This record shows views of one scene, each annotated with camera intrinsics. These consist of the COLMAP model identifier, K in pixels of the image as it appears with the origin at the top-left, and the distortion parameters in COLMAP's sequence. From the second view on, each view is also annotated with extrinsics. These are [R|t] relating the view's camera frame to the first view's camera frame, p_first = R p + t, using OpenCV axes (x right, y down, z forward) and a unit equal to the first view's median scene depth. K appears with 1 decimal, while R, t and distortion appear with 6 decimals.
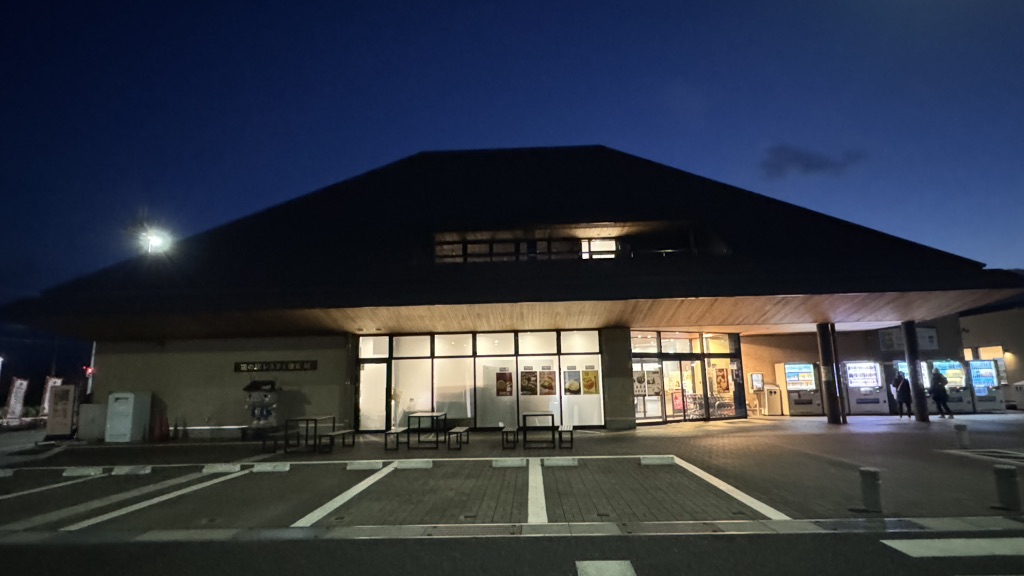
lens RADIAL K [[545.0, 0, 511.9], [0, 545.0, 289.8], [0, 0, 1]] dist [-0.001932, -0.000645]
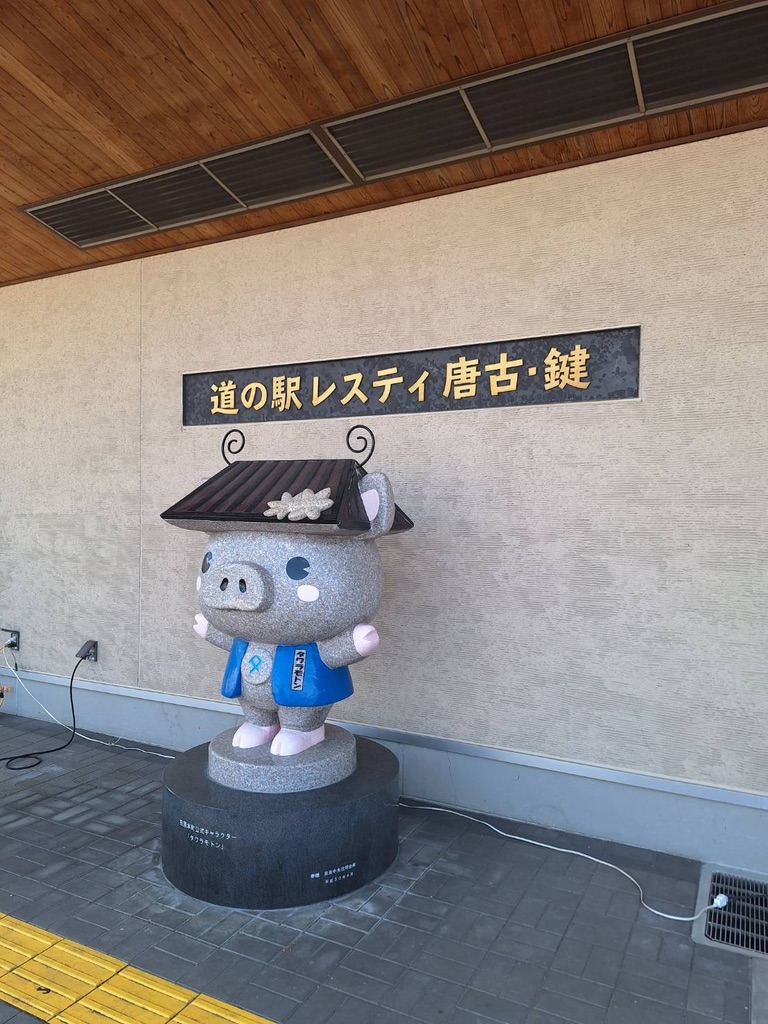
lens RADIAL K [[729.7, 0, 379.6], [0, 729.7, 530.2], [0, 0, 1]] dist [0.130041, -0.189166]
pose [[0.896810, 0.045608, -0.440058, -0.331340], [0.042112, 0.981356, 0.187530, 0.142753], [0.440406, -0.186710, 0.878169, 0.796081]]
